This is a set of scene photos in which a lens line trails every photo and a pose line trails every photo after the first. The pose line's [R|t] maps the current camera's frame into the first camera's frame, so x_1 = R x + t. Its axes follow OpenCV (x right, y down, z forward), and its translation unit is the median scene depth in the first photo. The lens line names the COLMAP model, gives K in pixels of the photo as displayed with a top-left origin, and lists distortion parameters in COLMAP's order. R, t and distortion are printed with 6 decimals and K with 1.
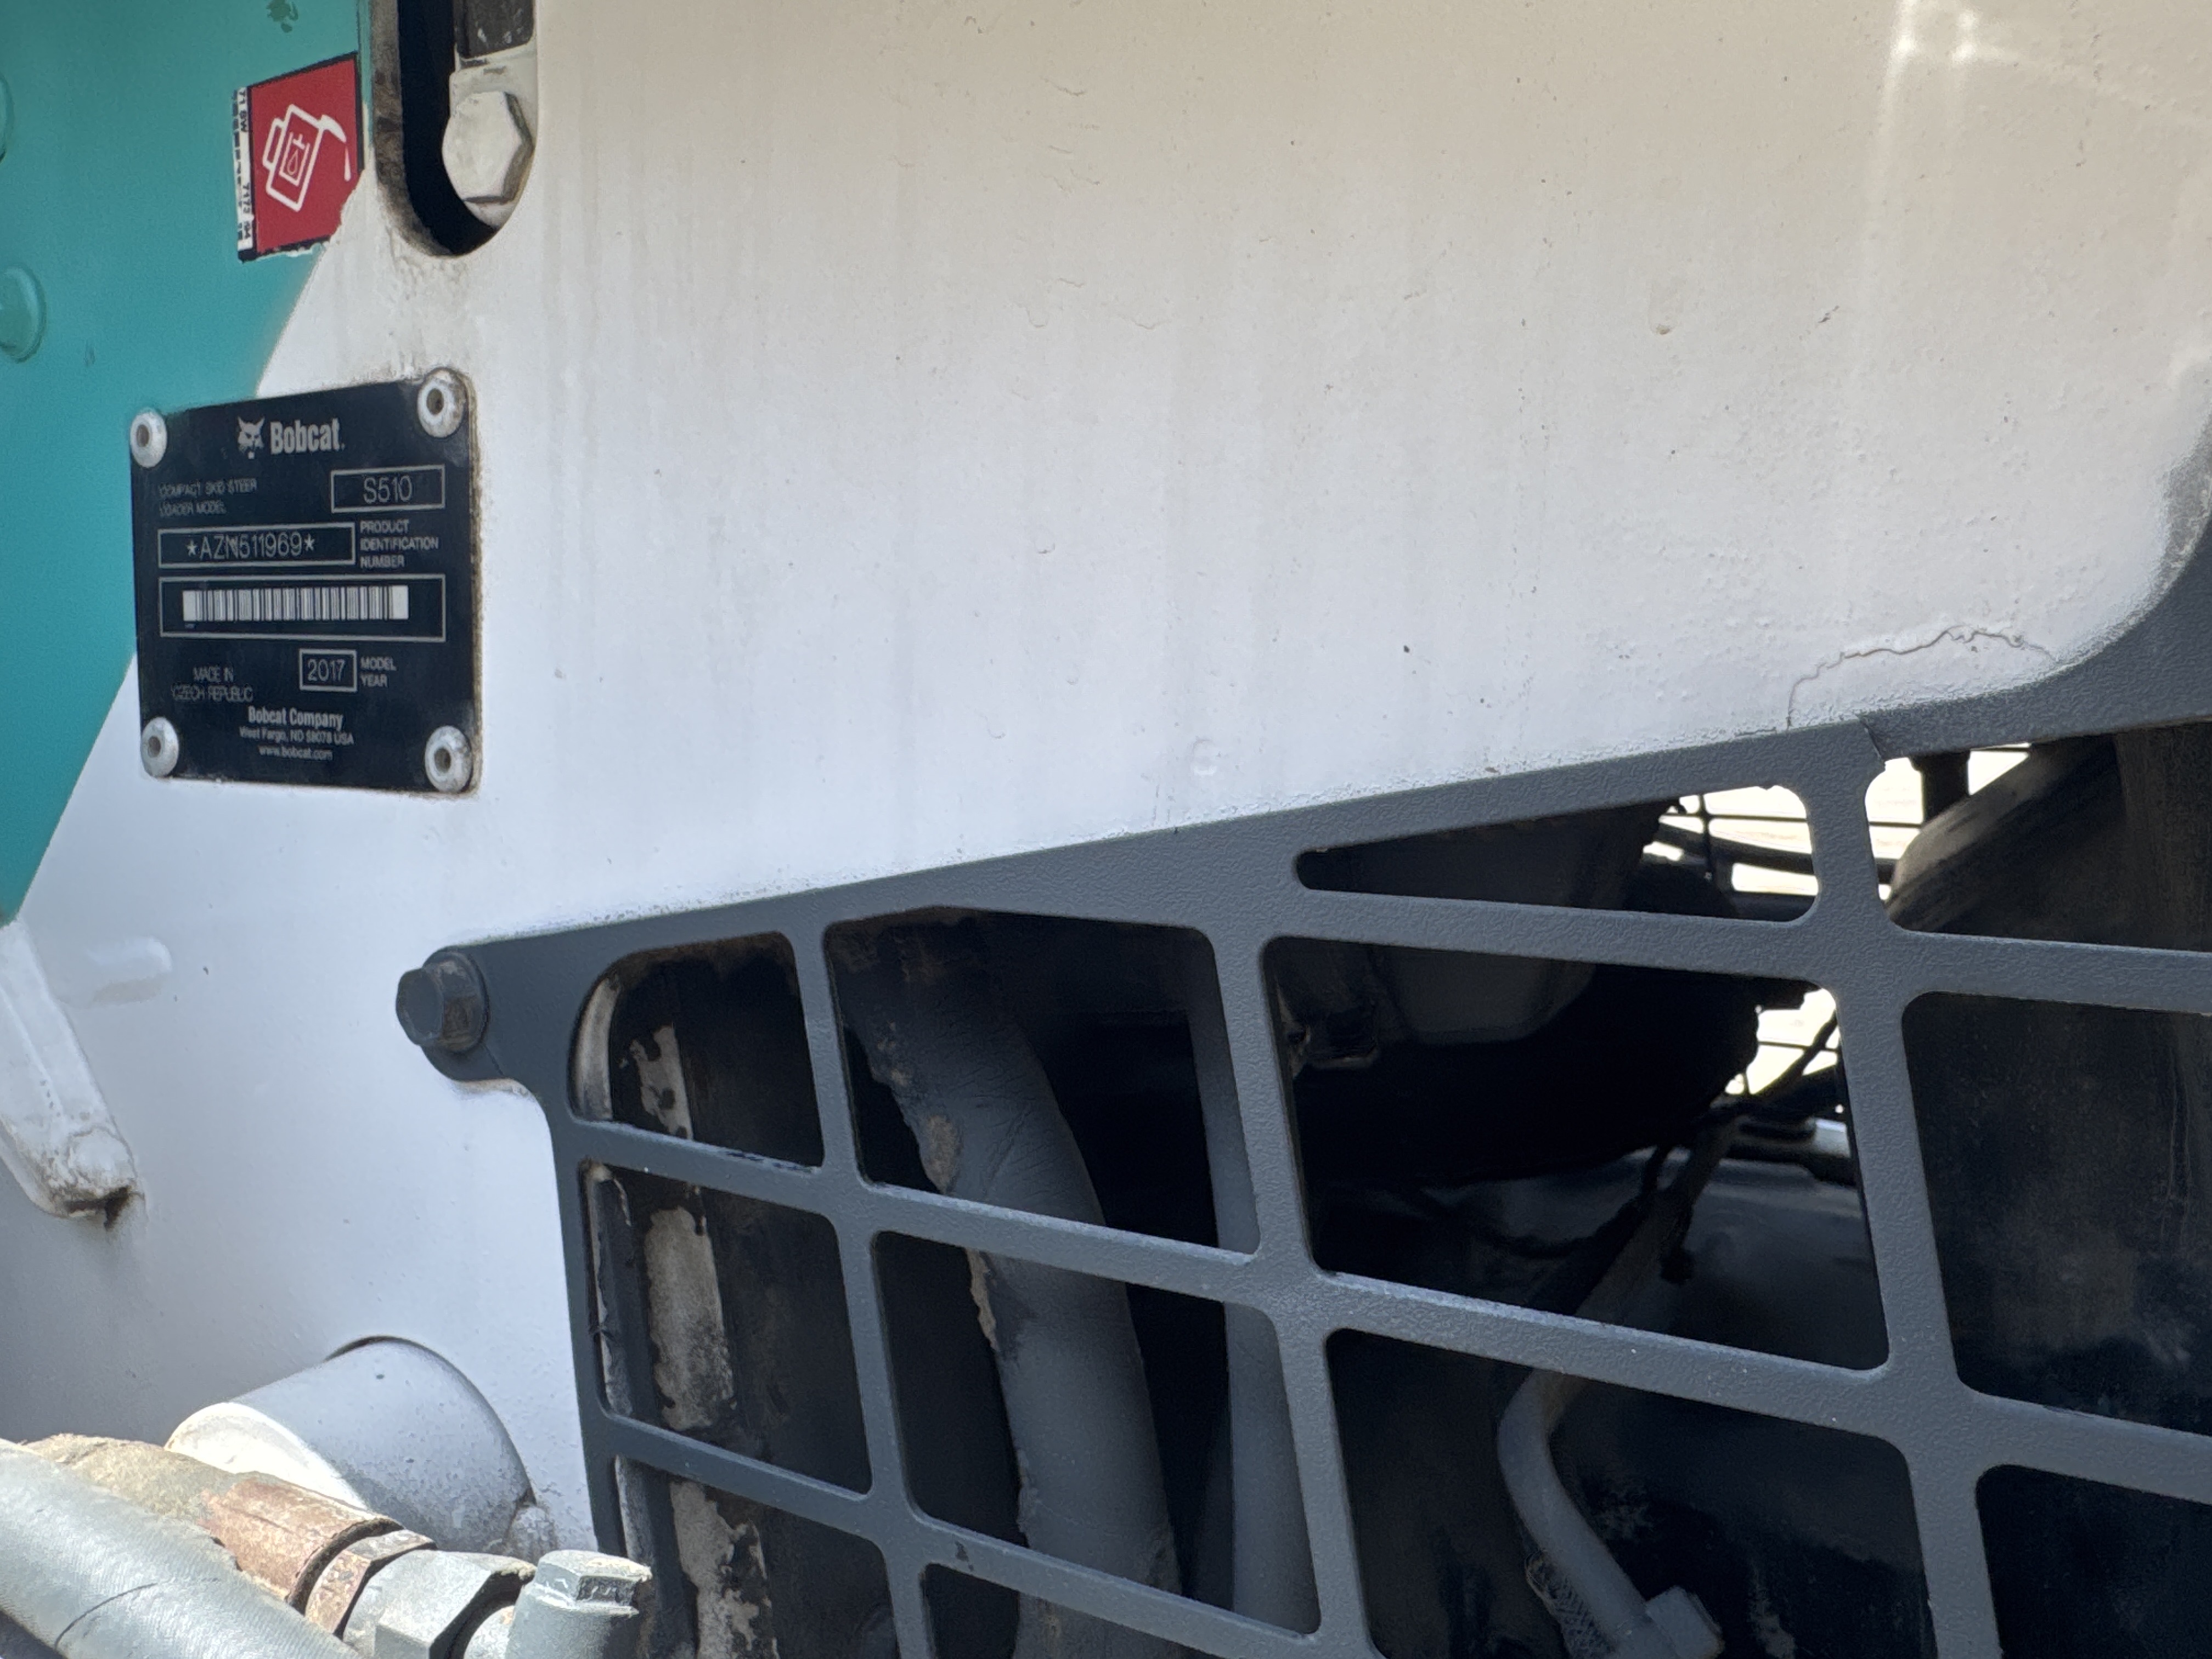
lens RADIAL K [[1556.9, 0, 1091.4], [0, 1556.9, 833.4], [0, 0, 1]] dist [-0.000344, -0.002444]
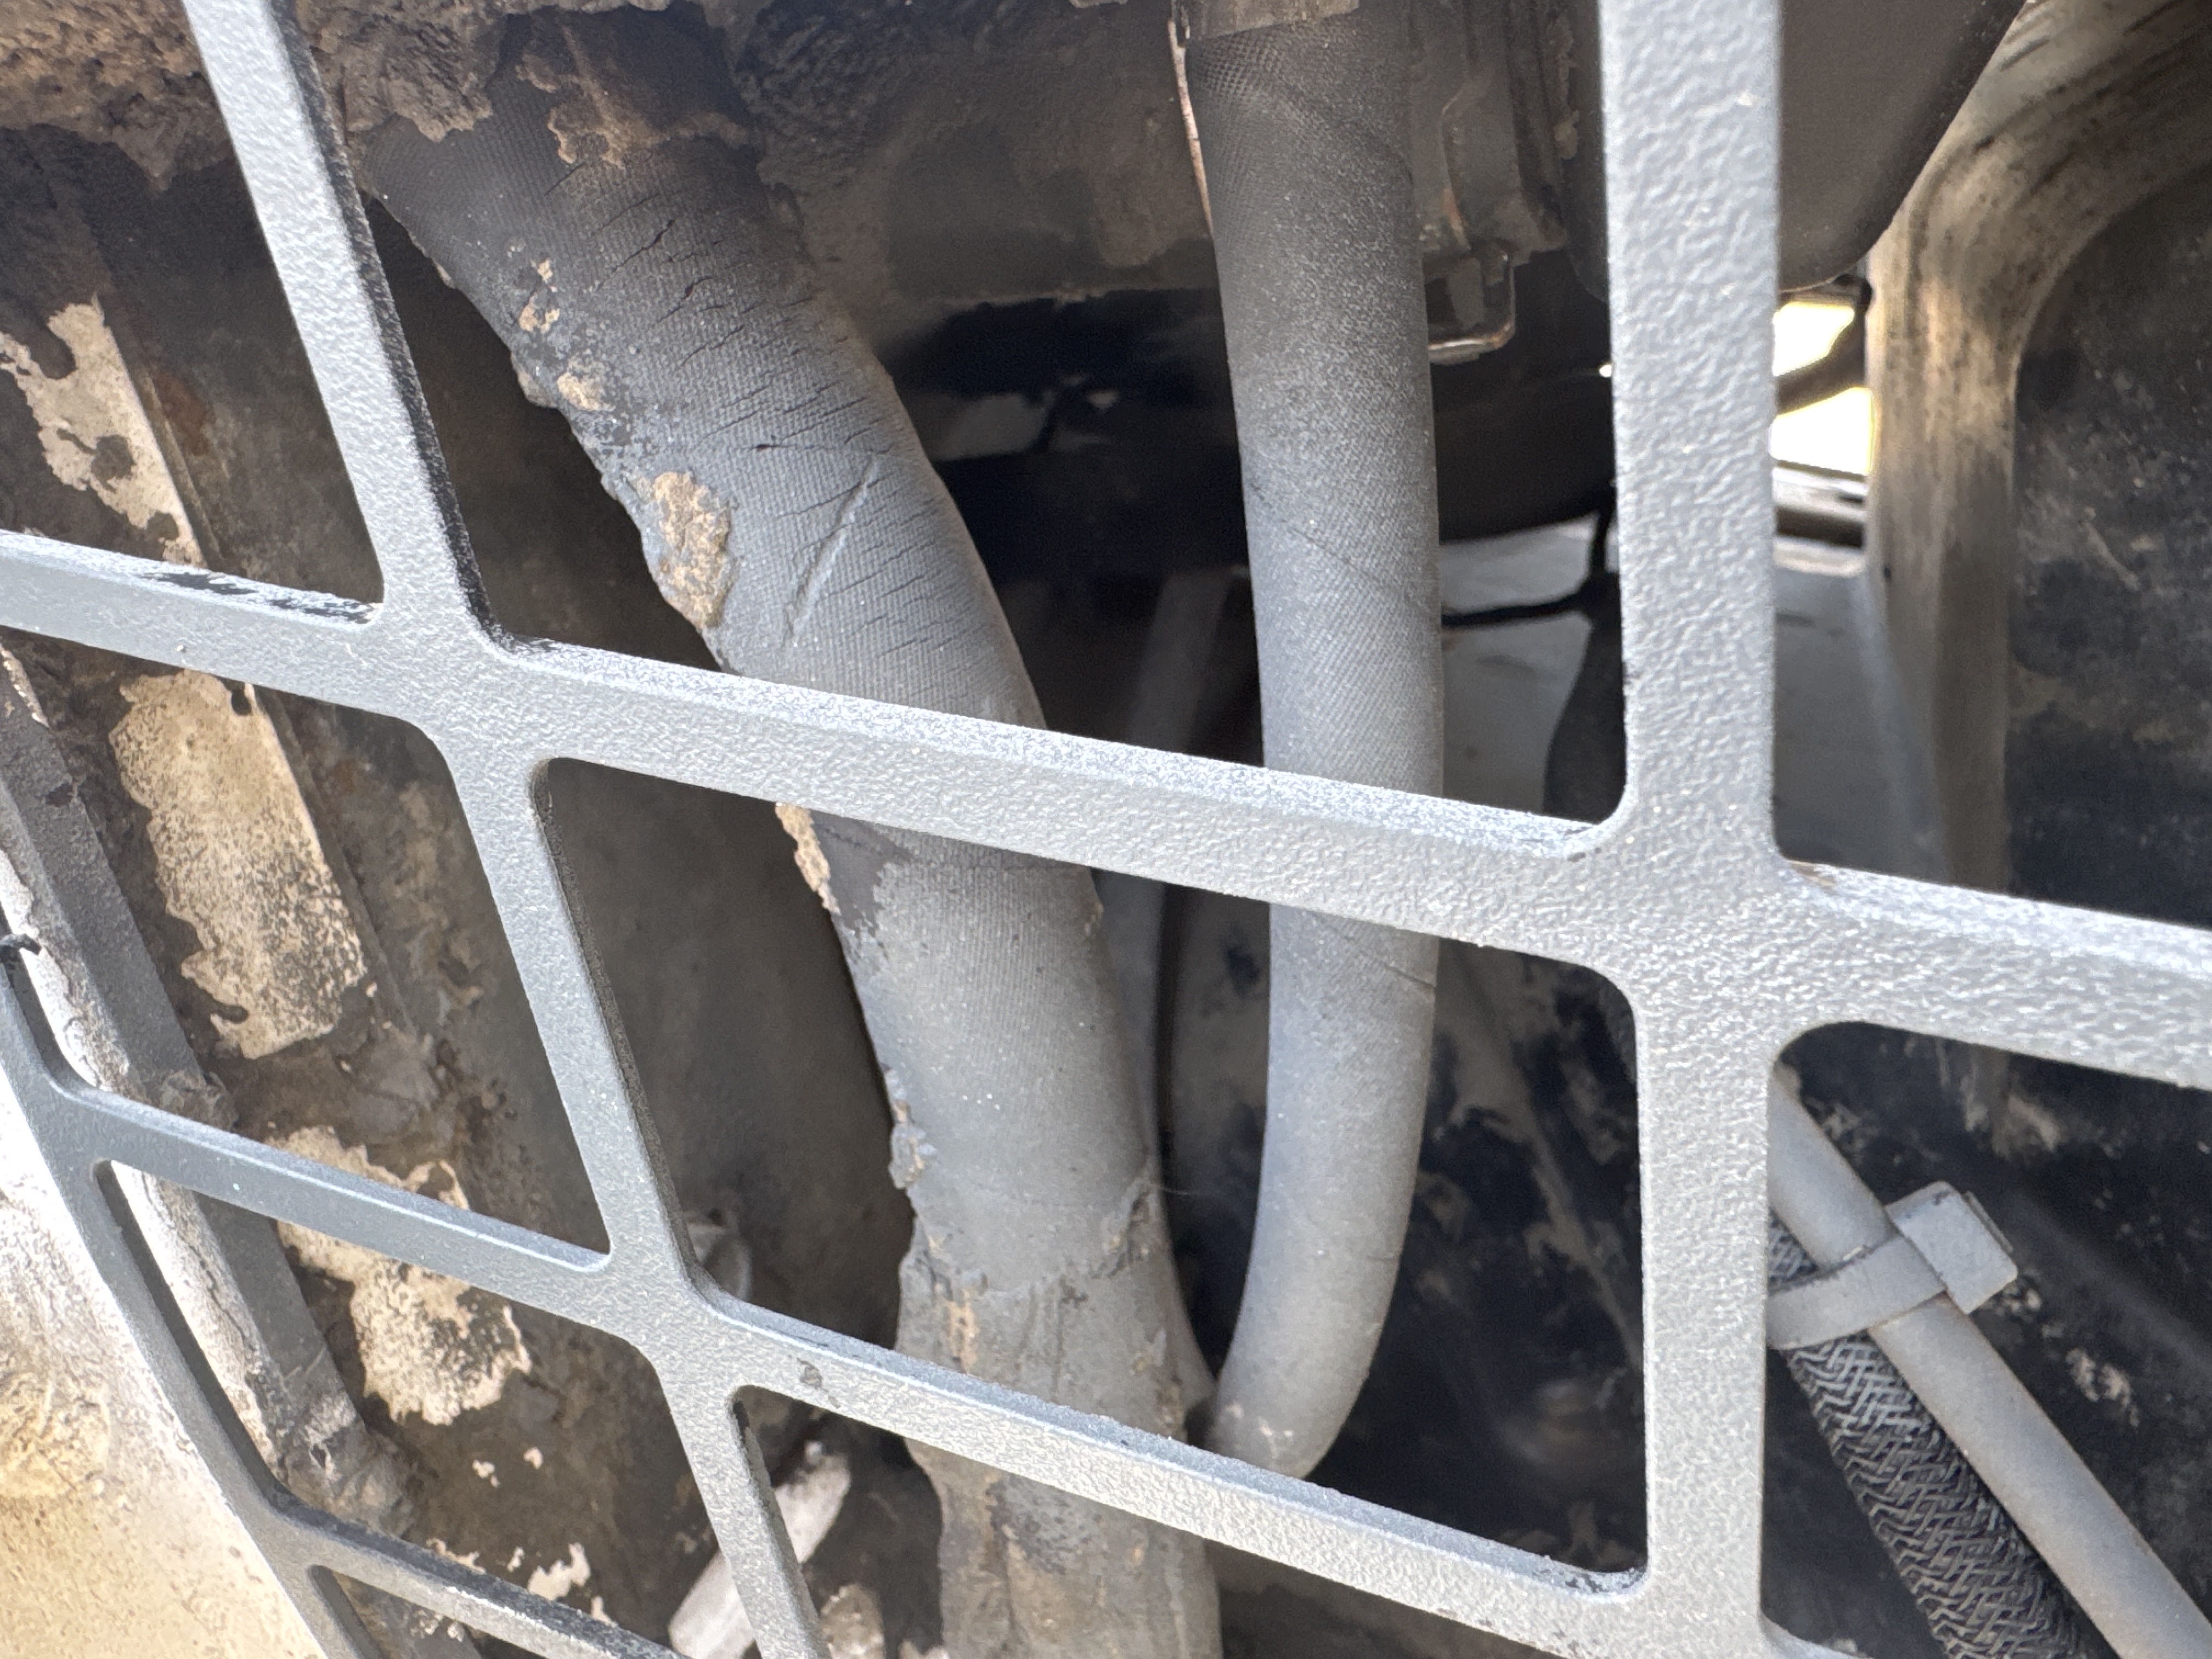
lens RADIAL K [[1556.9, 0, 1091.4], [0, 1556.9, 833.4], [0, 0, 1]] dist [-0.000344, -0.002444]
pose [[0.989394, -0.062363, 0.131190, -0.041509], [0.004970, 0.917156, 0.398497, 0.094477], [-0.145173, -0.393618, 0.907739, 0.509228]]
